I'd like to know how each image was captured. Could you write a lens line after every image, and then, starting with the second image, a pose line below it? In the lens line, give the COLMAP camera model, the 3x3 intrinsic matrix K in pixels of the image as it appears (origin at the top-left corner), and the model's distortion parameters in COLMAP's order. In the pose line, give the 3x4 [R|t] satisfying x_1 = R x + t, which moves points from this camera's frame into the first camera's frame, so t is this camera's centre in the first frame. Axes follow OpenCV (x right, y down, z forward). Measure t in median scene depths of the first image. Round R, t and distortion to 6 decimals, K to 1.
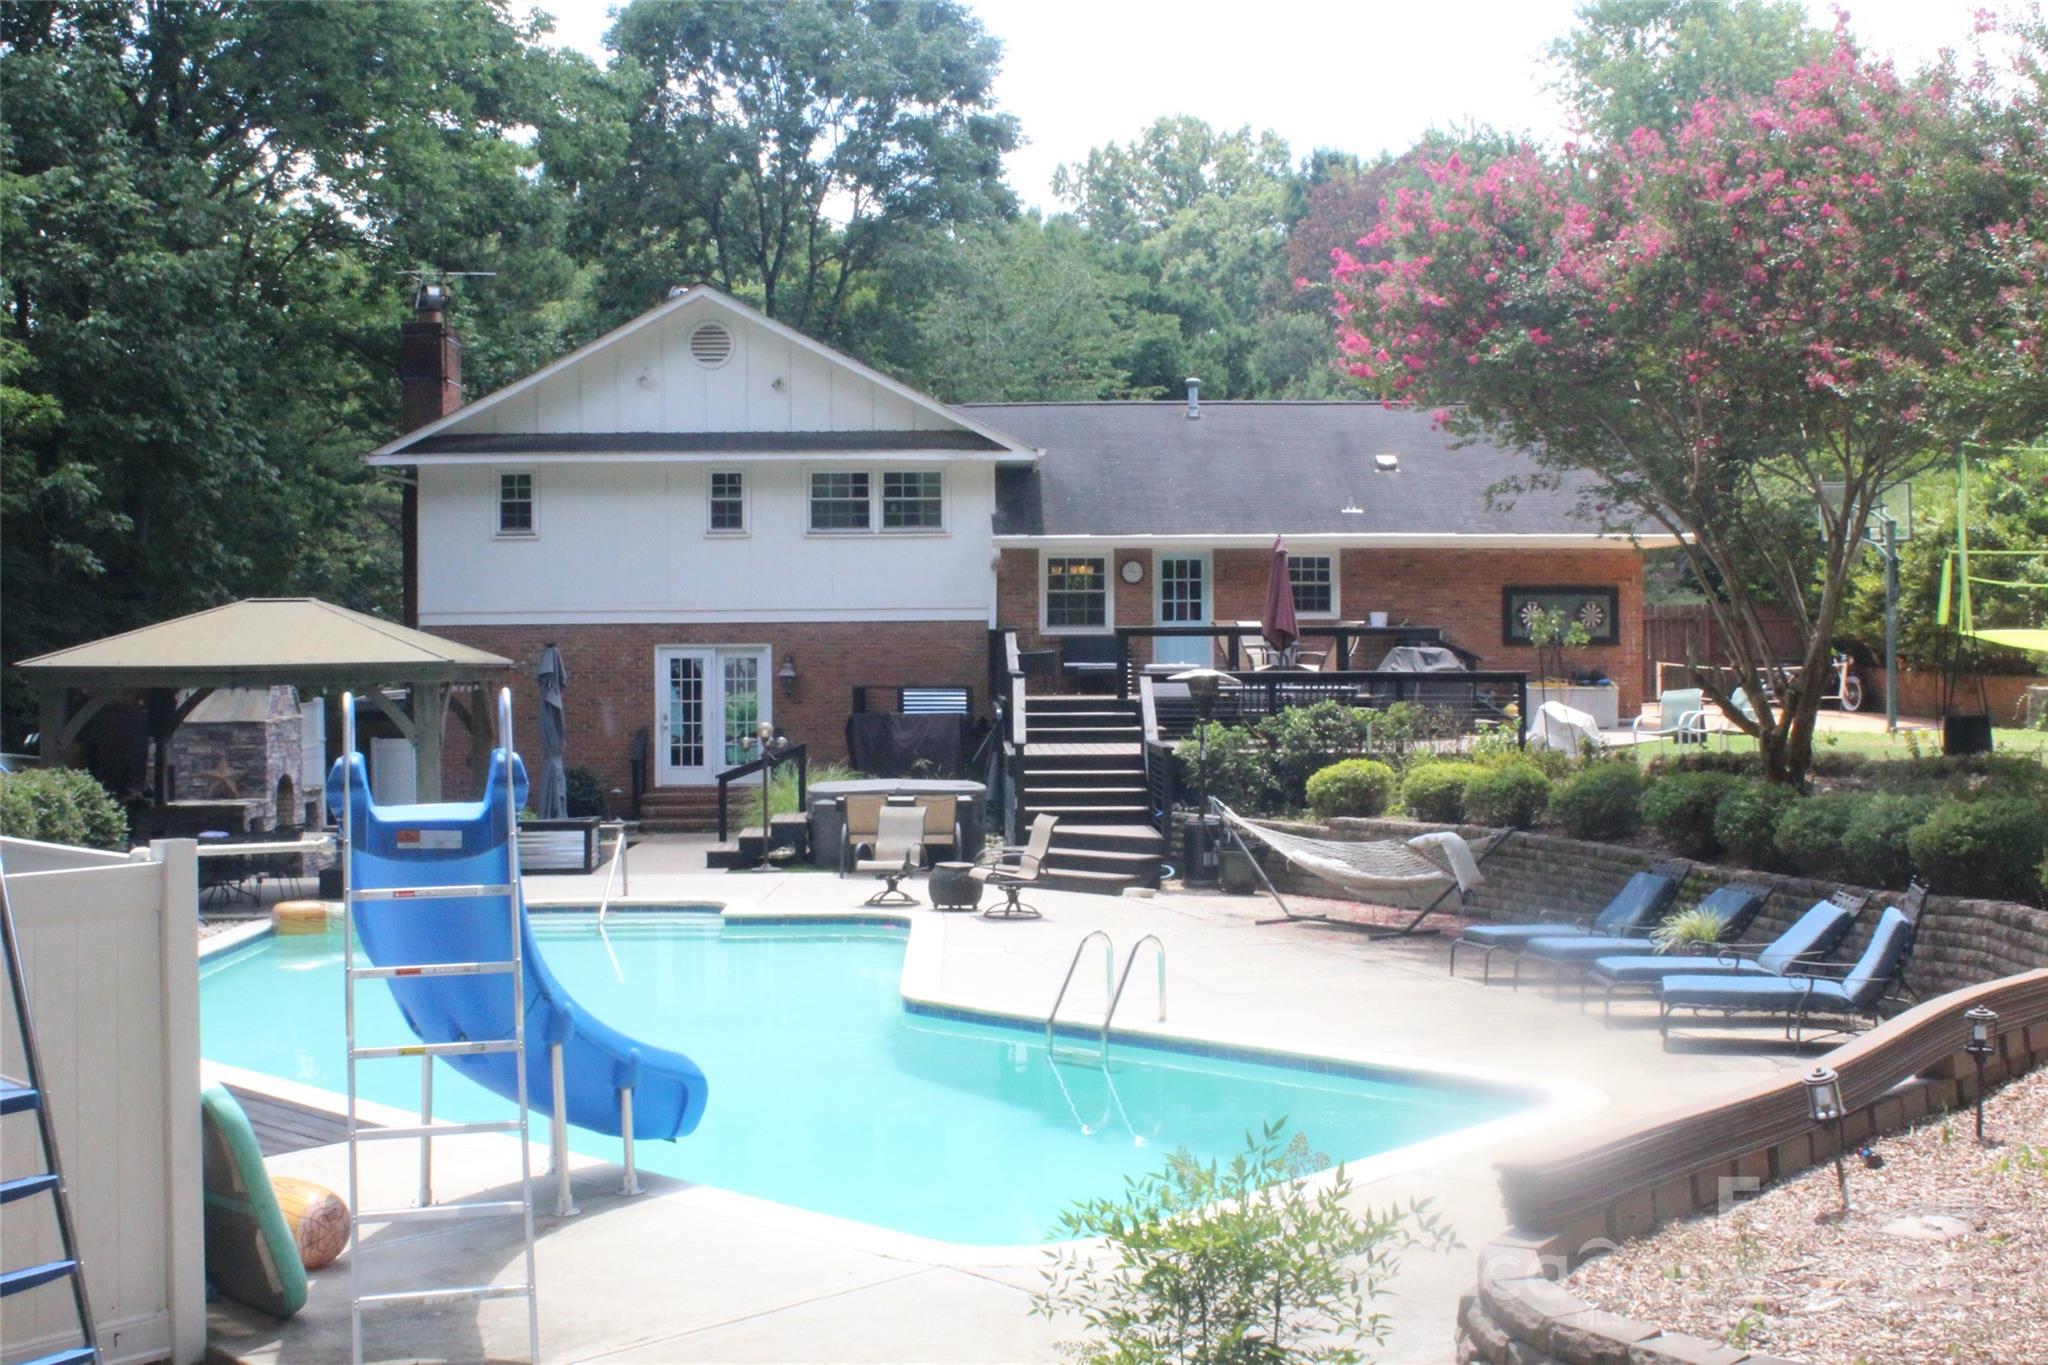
lens RADIAL K [[2289.1, 0, 1024.0], [0, 2289.1, 682.5], [0, 0, 1]] dist [-0.021054, -0.004214]
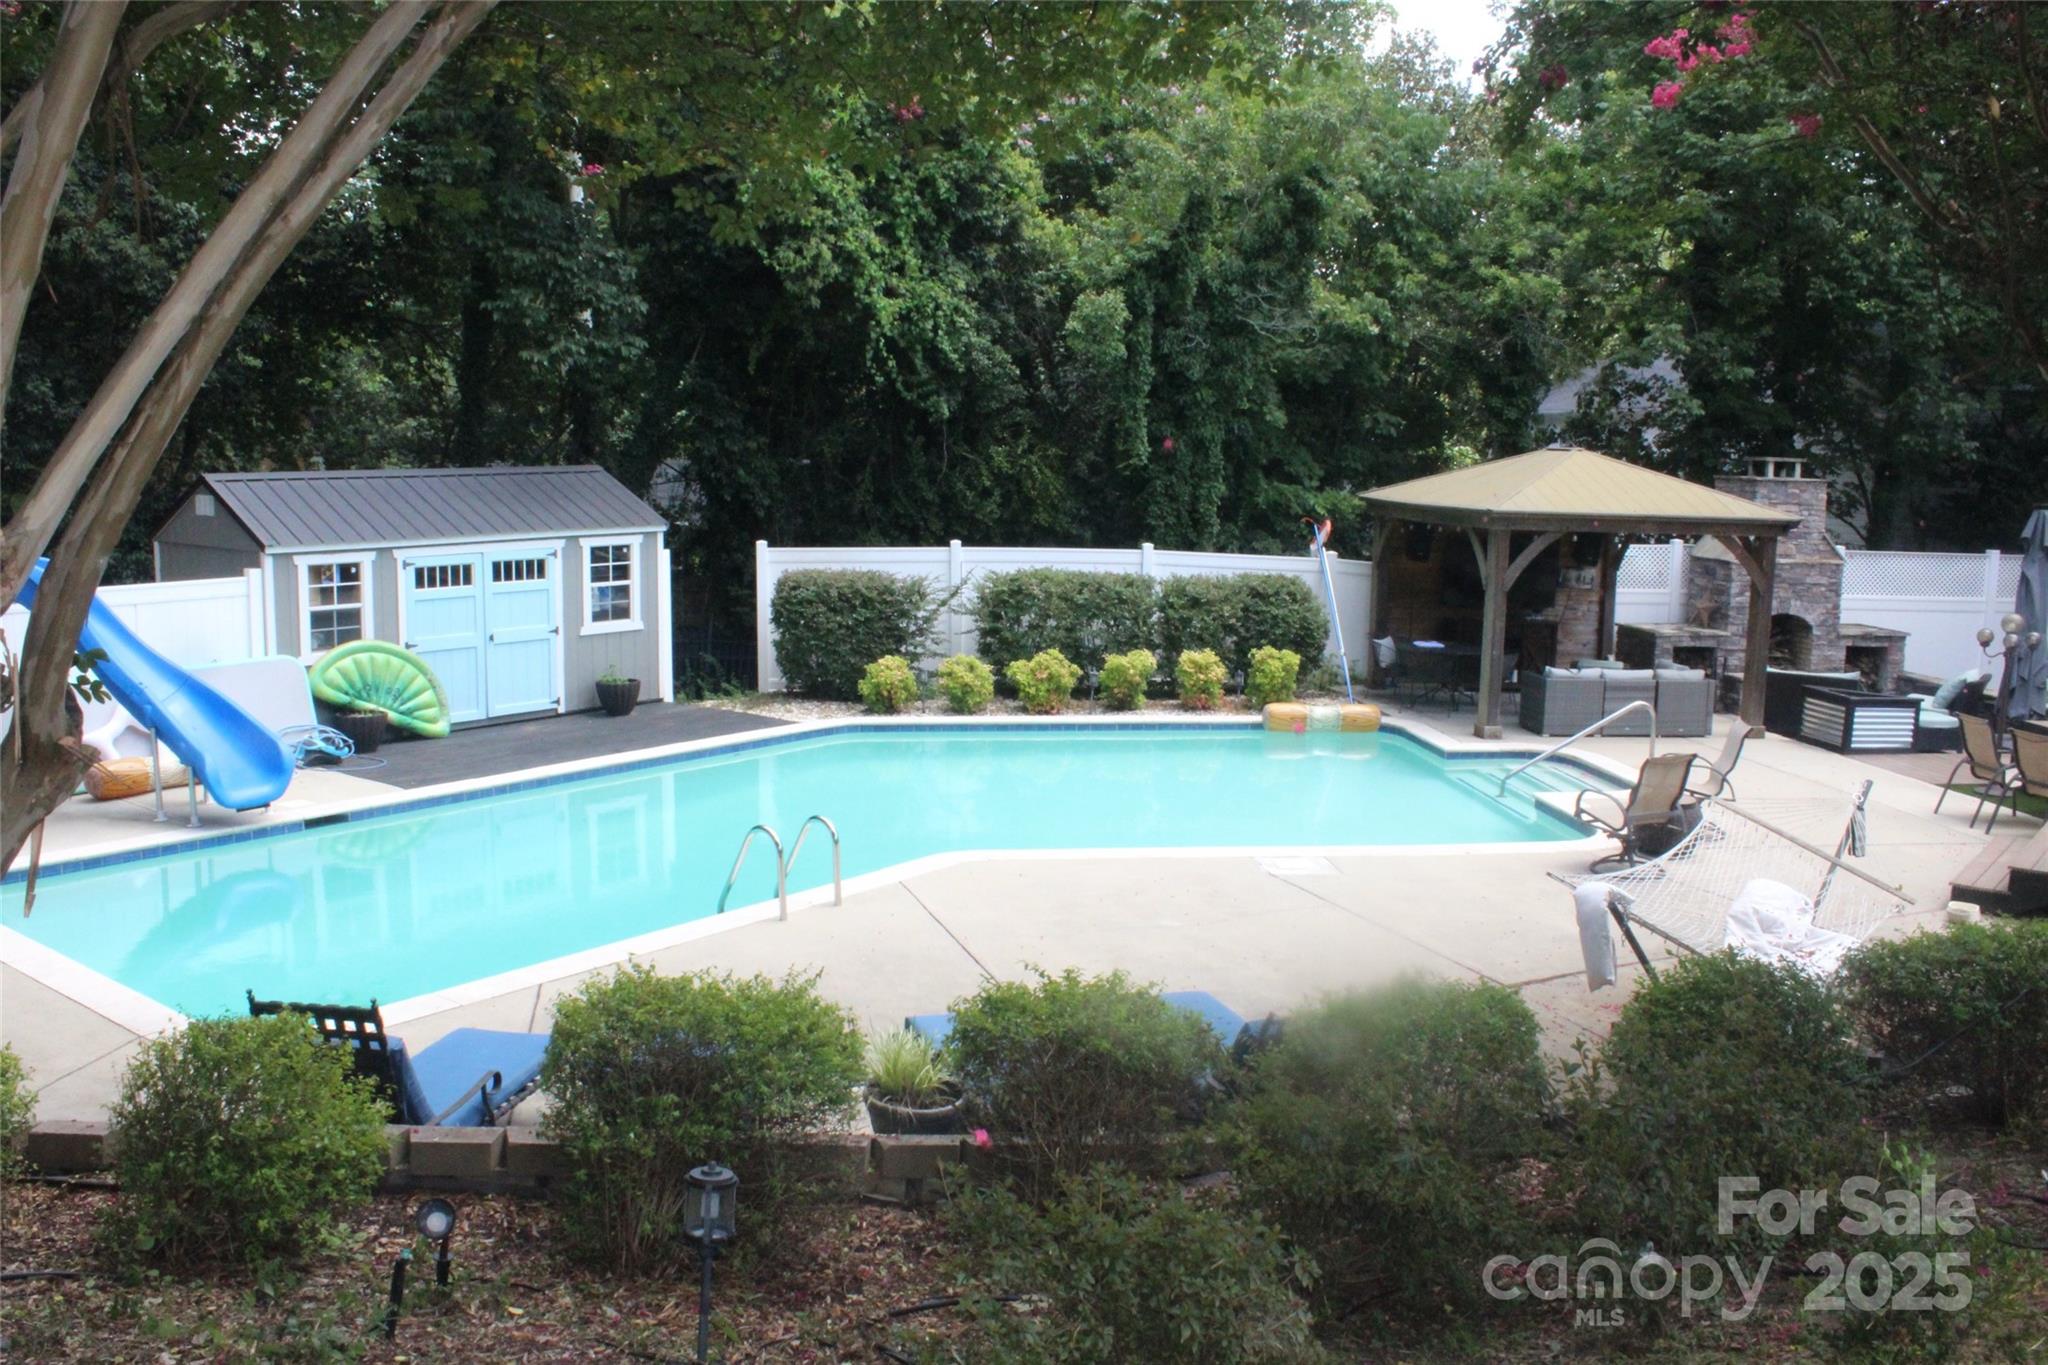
lens RADIAL K [[1731.3, 0, 1010.3], [0, 1731.3, 684.3], [0, 0, 1]] dist [-0.149377, 0.137978]
pose [[0.103005, 0.169595, -0.980116, 0.333365], [-0.038840, 0.985292, 0.166408, -0.036004], [0.993922, 0.020927, 0.108077, 0.447698]]
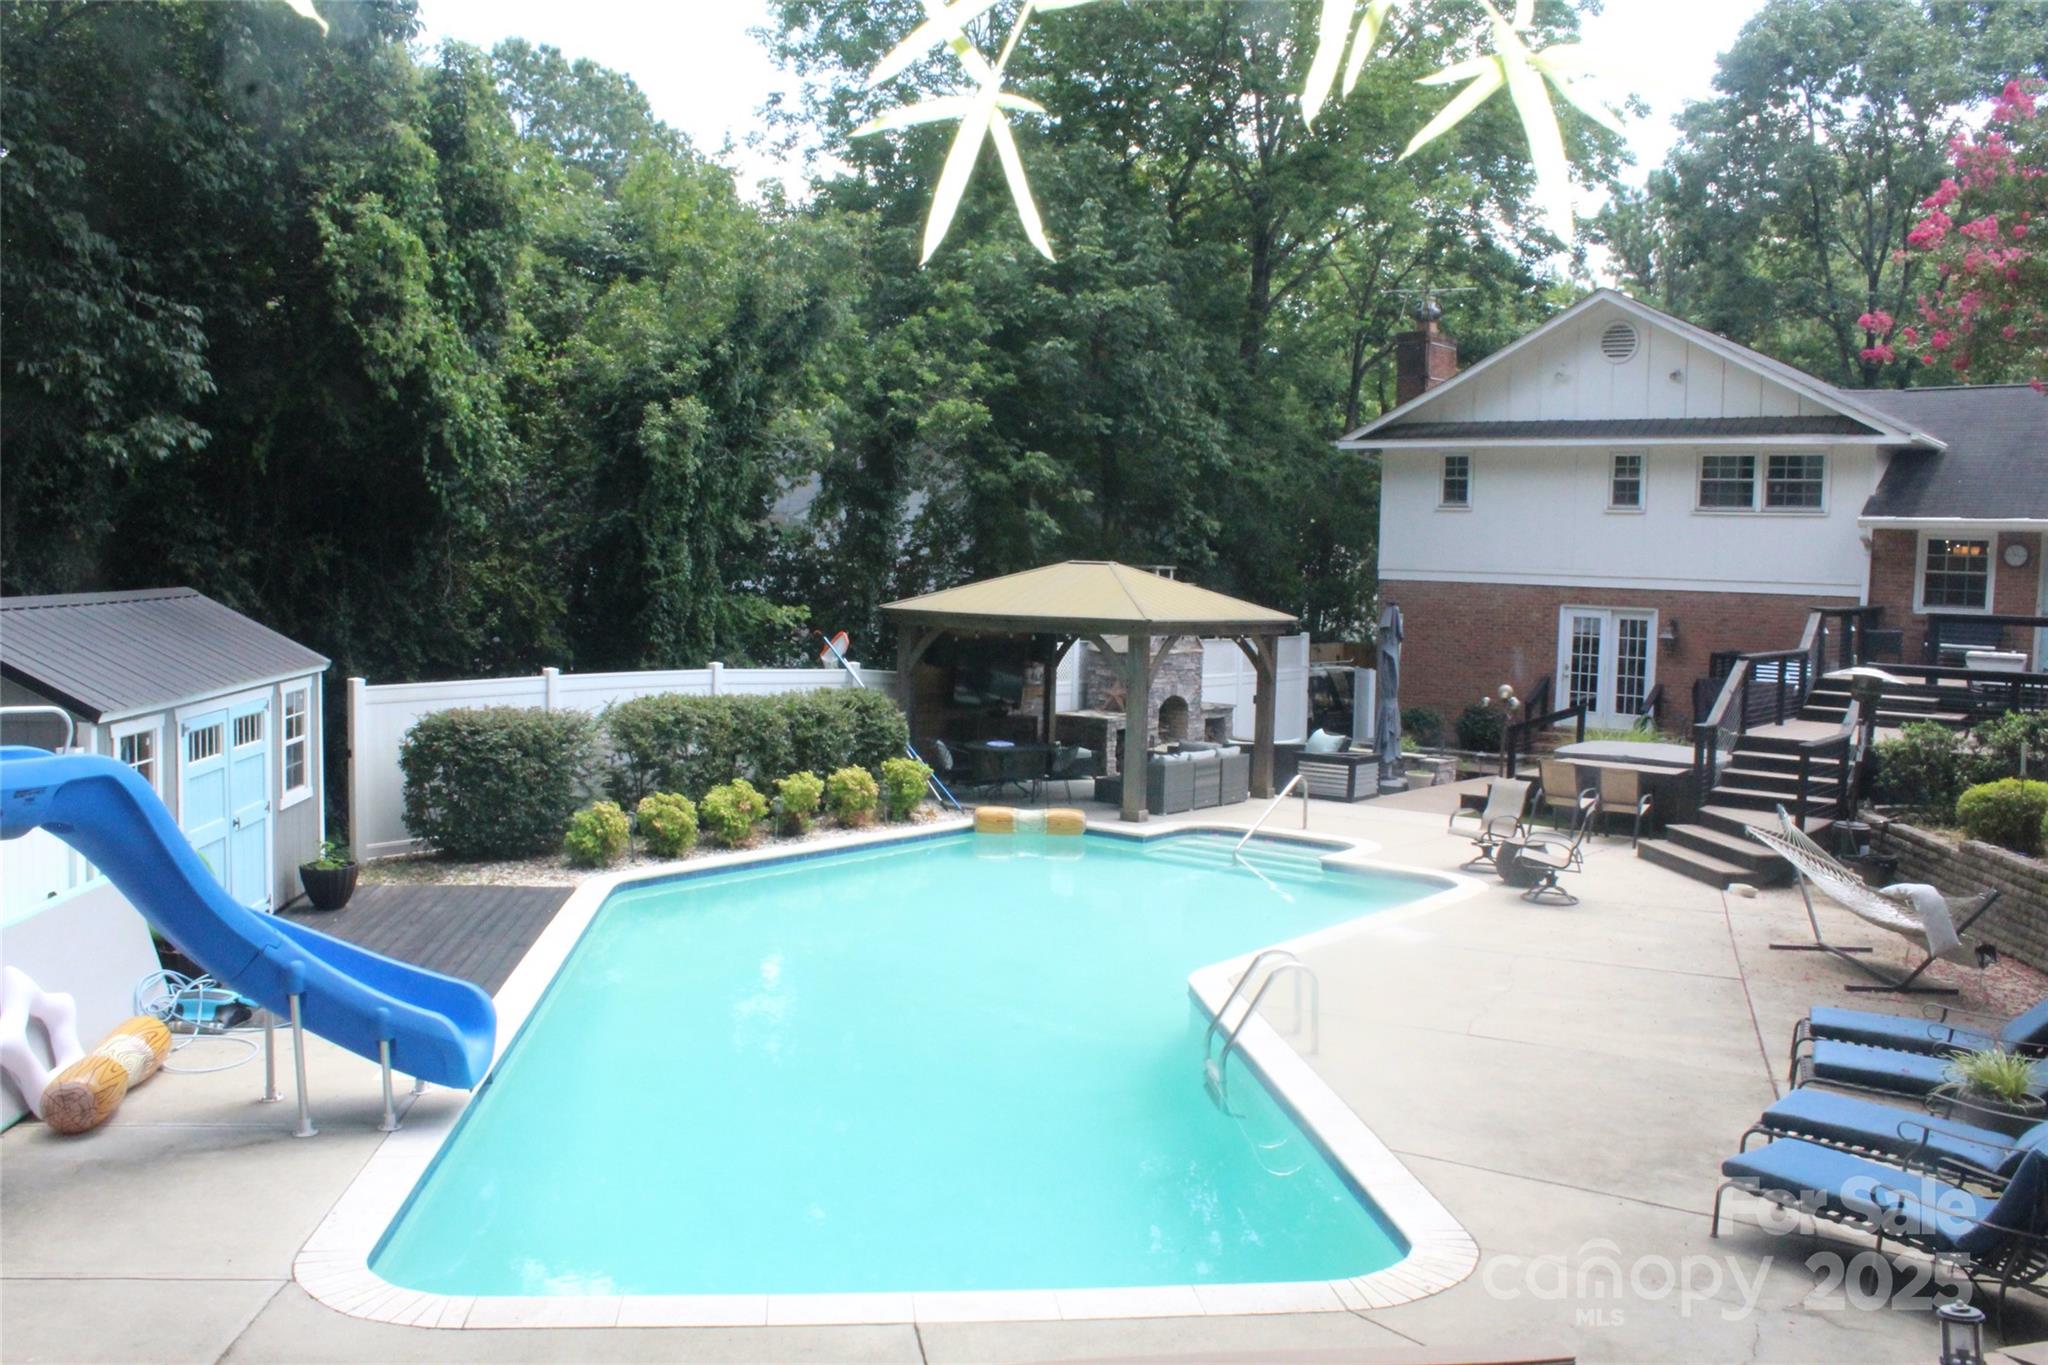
lens RADIAL K [[1731.3, 0, 1010.3], [0, 1731.3, 684.3], [0, 0, 1]] dist [-0.149377, 0.137978]
pose [[0.775431, 0.075213, -0.626936, 0.167310], [-0.044643, 0.996926, 0.064383, -0.019440], [0.629852, -0.021936, 0.776406, 0.156167]]
